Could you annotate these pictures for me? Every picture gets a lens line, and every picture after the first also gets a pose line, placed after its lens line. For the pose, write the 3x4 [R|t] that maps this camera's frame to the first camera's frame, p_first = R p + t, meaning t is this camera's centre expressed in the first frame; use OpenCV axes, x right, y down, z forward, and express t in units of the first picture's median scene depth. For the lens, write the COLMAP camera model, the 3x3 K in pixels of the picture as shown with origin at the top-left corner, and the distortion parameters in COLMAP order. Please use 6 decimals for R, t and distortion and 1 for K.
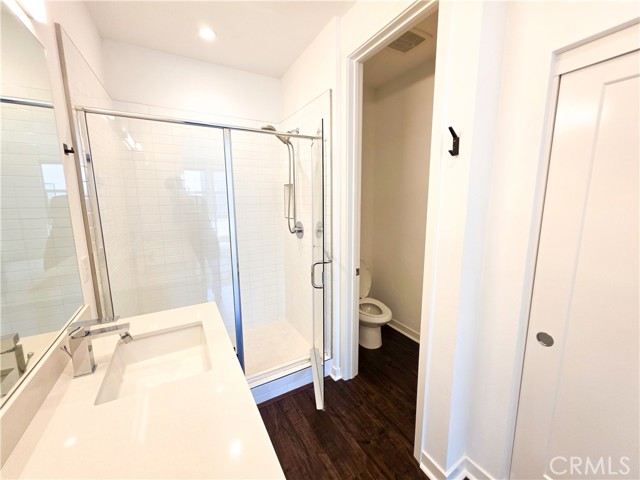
lens RADIAL K [[257.3, 0, 320.0], [0, 257.3, 236.2], [0, 0, 1]] dist [-0.002885, -0.000204]
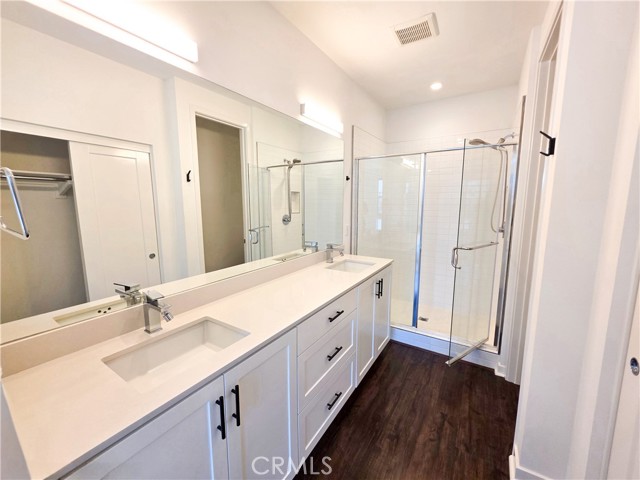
lens RADIAL K [[257.3, 0, 317.0], [0, 257.3, 238.6], [0, 0, 1]] dist [-0.002885, -0.000204]
pose [[0.458102, 0.131006, -0.879193, 0.786317], [-0.131897, 0.988149, 0.078517, 0.043311], [0.879060, 0.079994, 0.469952, -0.232508]]
